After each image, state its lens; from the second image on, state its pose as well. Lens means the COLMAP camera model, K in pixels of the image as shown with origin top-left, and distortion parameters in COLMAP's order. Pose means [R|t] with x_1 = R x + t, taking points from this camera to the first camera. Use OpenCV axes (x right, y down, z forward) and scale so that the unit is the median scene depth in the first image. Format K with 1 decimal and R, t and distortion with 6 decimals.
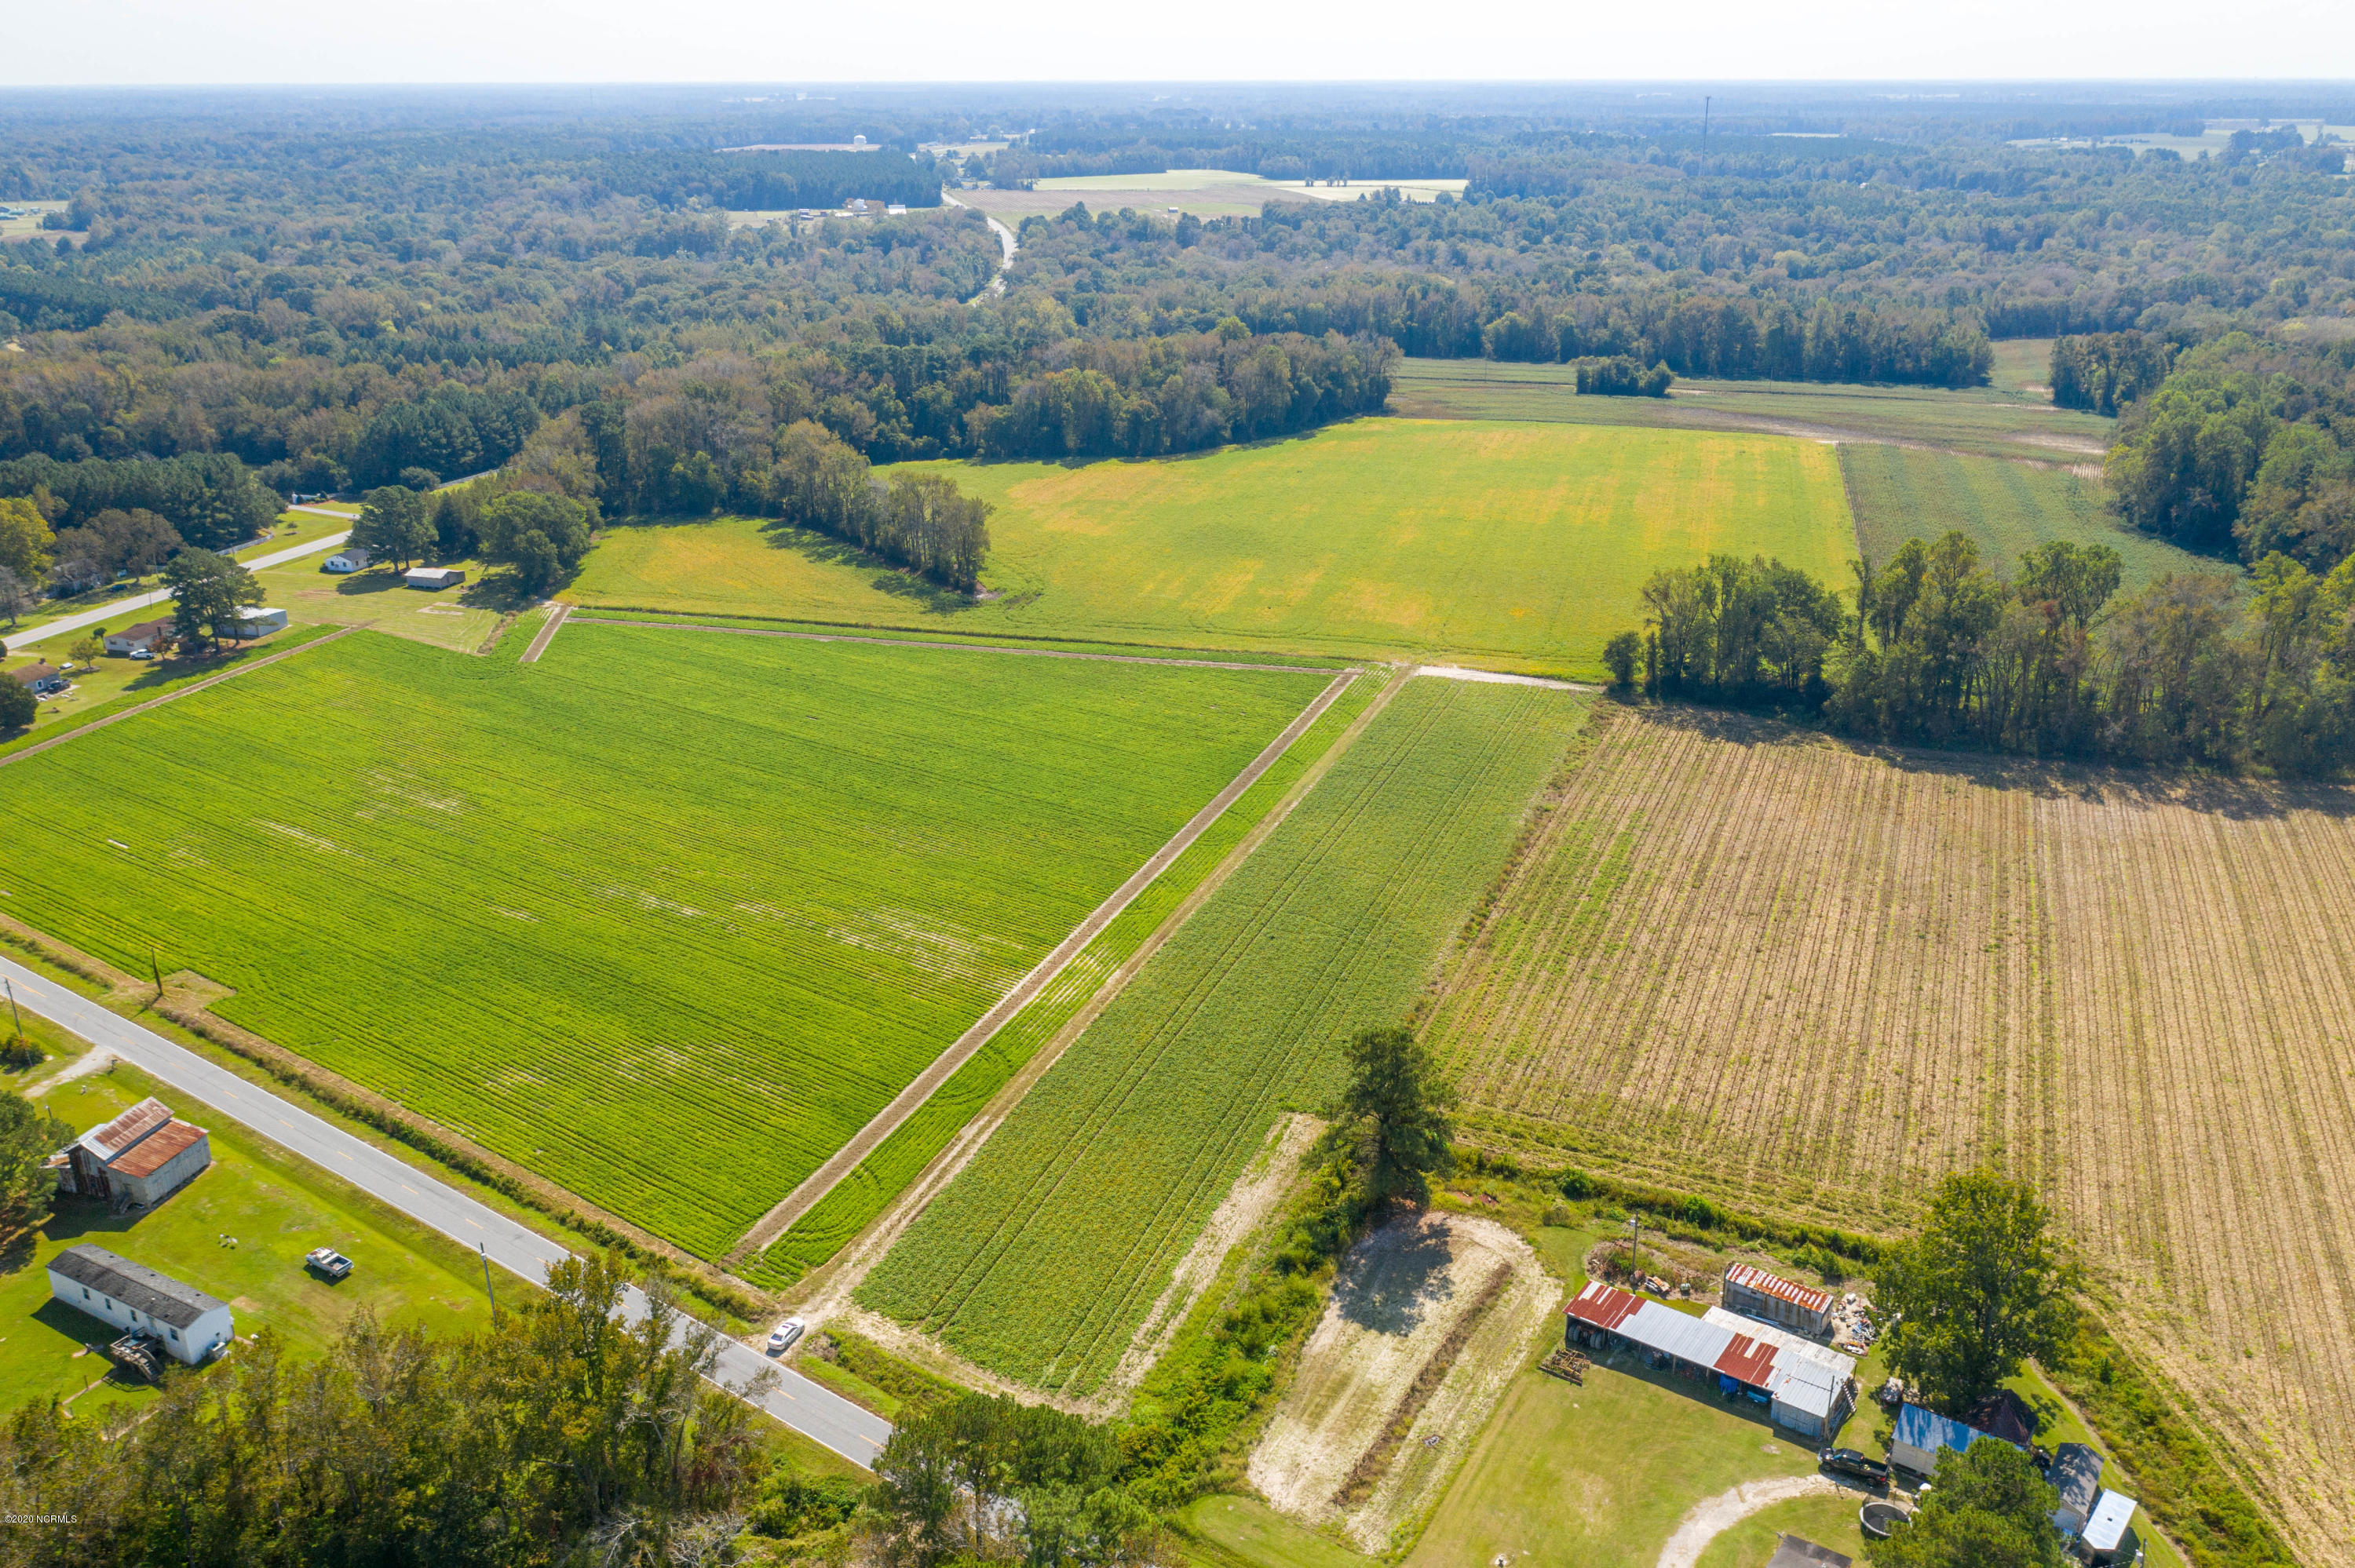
lens RADIAL K [[1863.7, 0, 1175.3], [0, 1863.7, 788.2], [0, 0, 1]] dist [-0.006599, 0.007984]
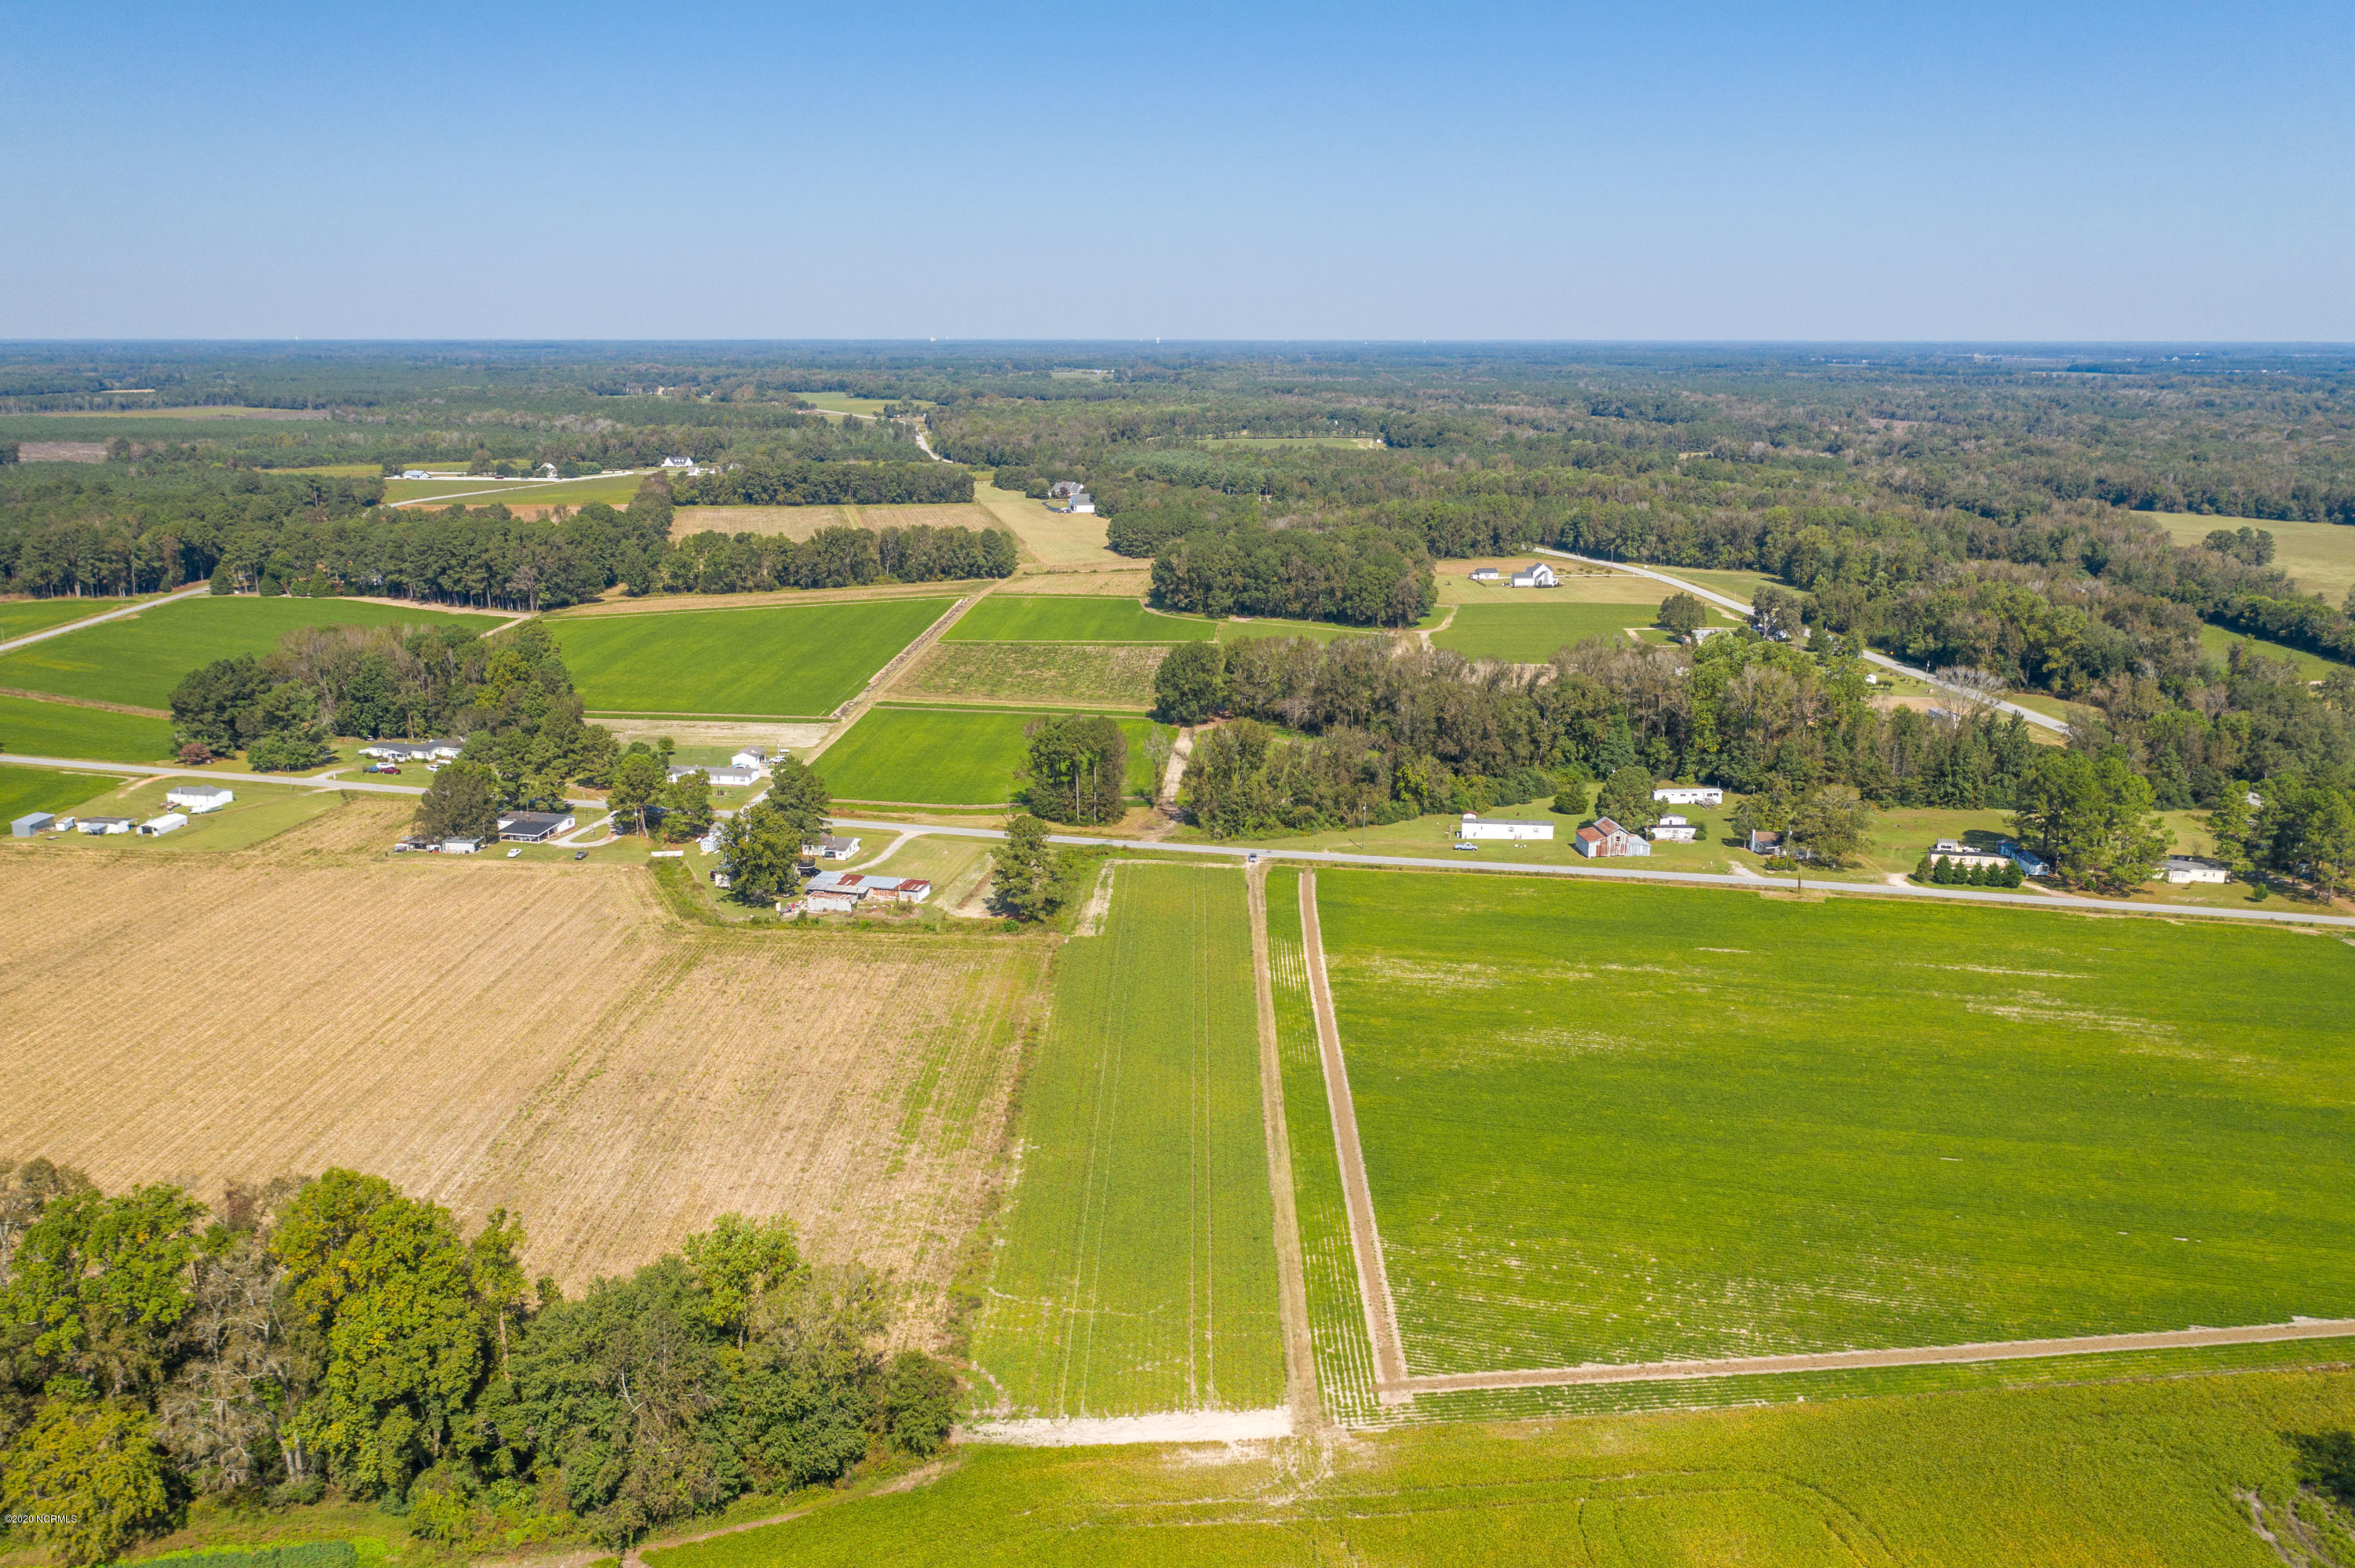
lens RADIAL K [[1886.4, 0, 1174.9], [0, 1886.4, 790.4], [0, 0, 1]] dist [-0.007824, 0.009759]
pose [[-0.934216, 0.085834, -0.346228, 0.424162], [-0.125766, 0.829031, 0.544876, -0.643873], [0.333803, 0.552576, -0.763699, 1.652858]]
